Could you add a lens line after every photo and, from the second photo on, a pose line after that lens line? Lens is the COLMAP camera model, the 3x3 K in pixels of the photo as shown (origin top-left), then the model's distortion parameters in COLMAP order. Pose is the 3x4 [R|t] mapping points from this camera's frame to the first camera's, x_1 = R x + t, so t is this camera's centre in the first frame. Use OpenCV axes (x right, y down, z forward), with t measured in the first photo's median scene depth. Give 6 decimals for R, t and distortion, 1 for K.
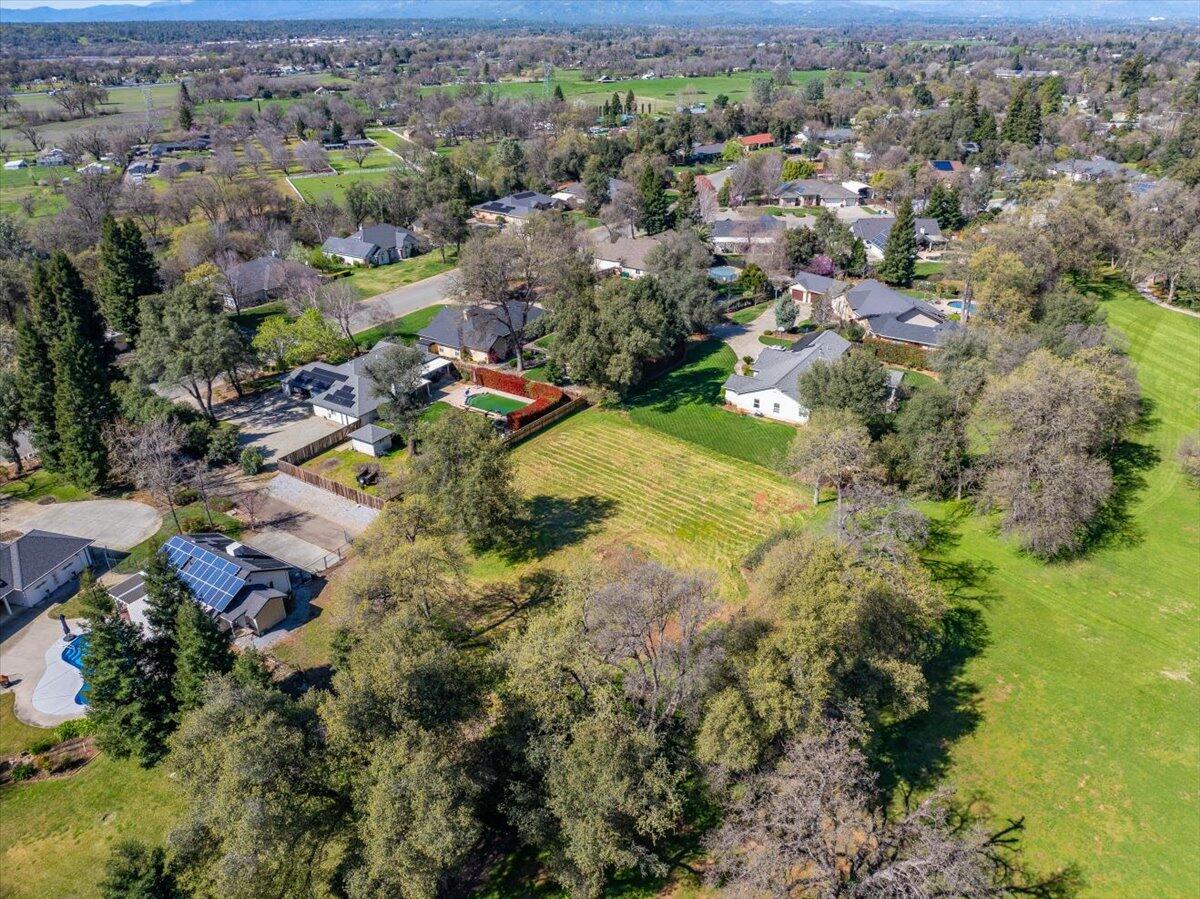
lens RADIAL K [[845.0, 0, 604.9], [0, 845.0, 443.7], [0, 0, 1]] dist [-0.042677, 0.005861]
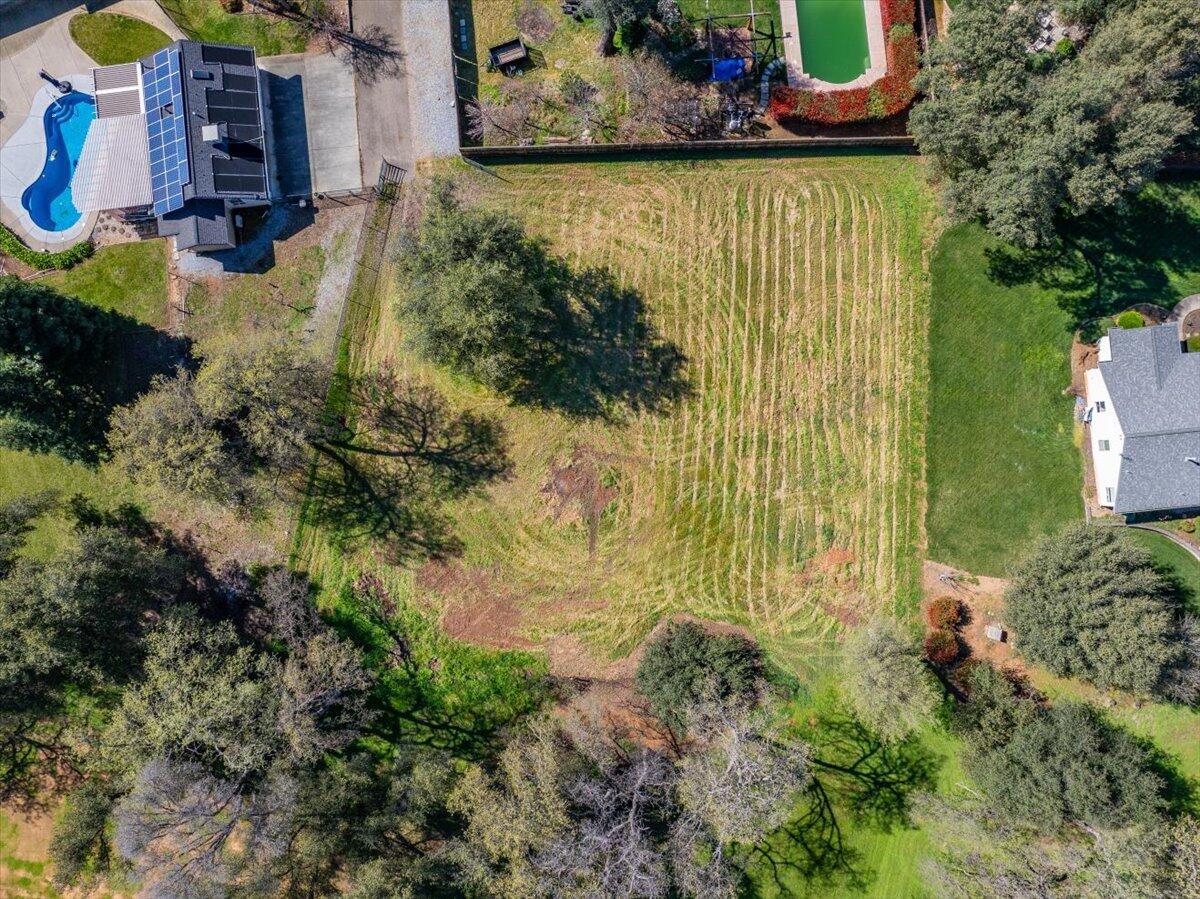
lens RADIAL K [[845.0, 0, 604.9], [0, 845.0, 443.7], [0, 0, 1]] dist [-0.042677, 0.005861]
pose [[0.612085, 0.790575, -0.018530, 0.016738], [-0.351304, 0.292833, 0.889289, -0.603257], [0.708476, -0.537811, 0.456970, 0.762364]]
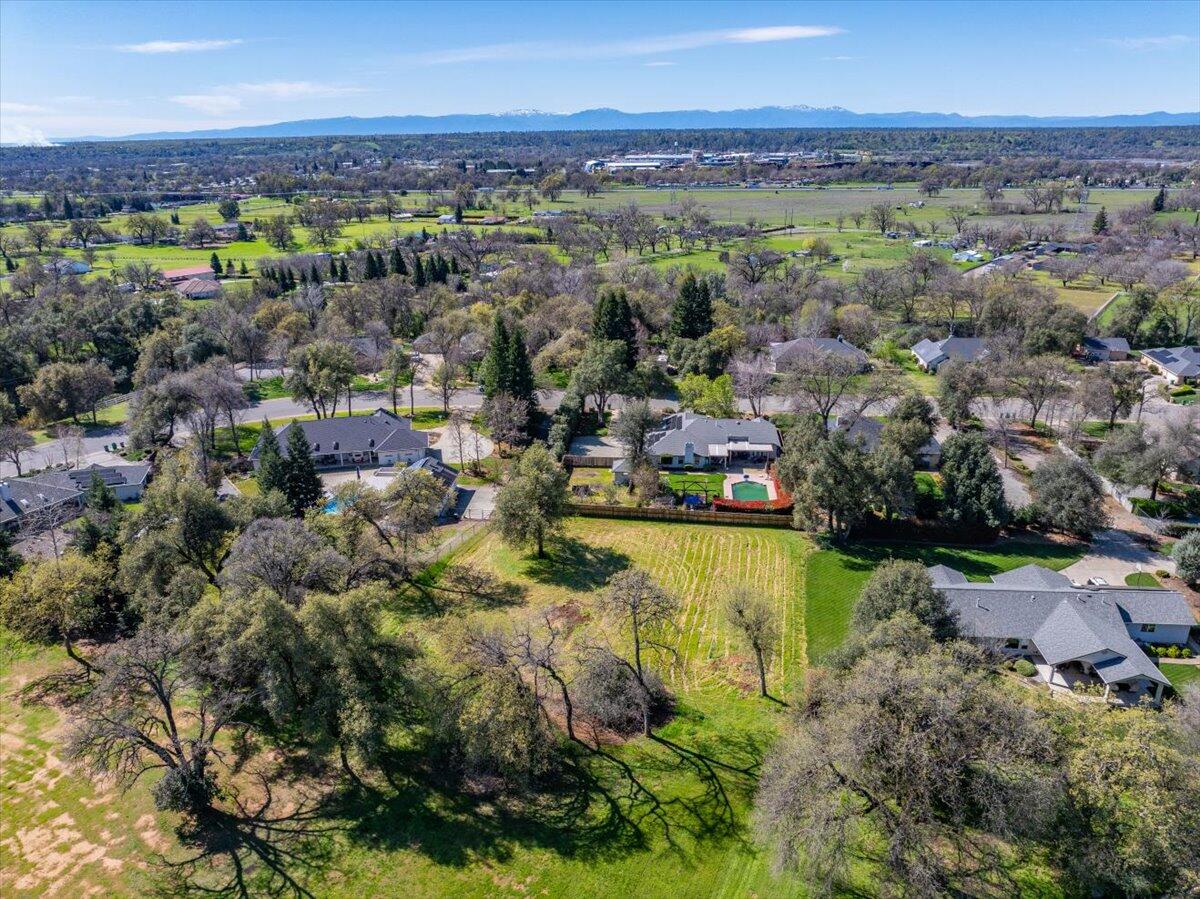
lens RADIAL K [[845.0, 0, 604.9], [0, 845.0, 443.7], [0, 0, 1]] dist [-0.042677, 0.005861]
pose [[0.453687, 0.307863, -0.836294, 0.994491], [-0.393158, 0.911315, 0.122194, -0.247236], [0.799747, 0.273358, 0.534491, 0.418836]]
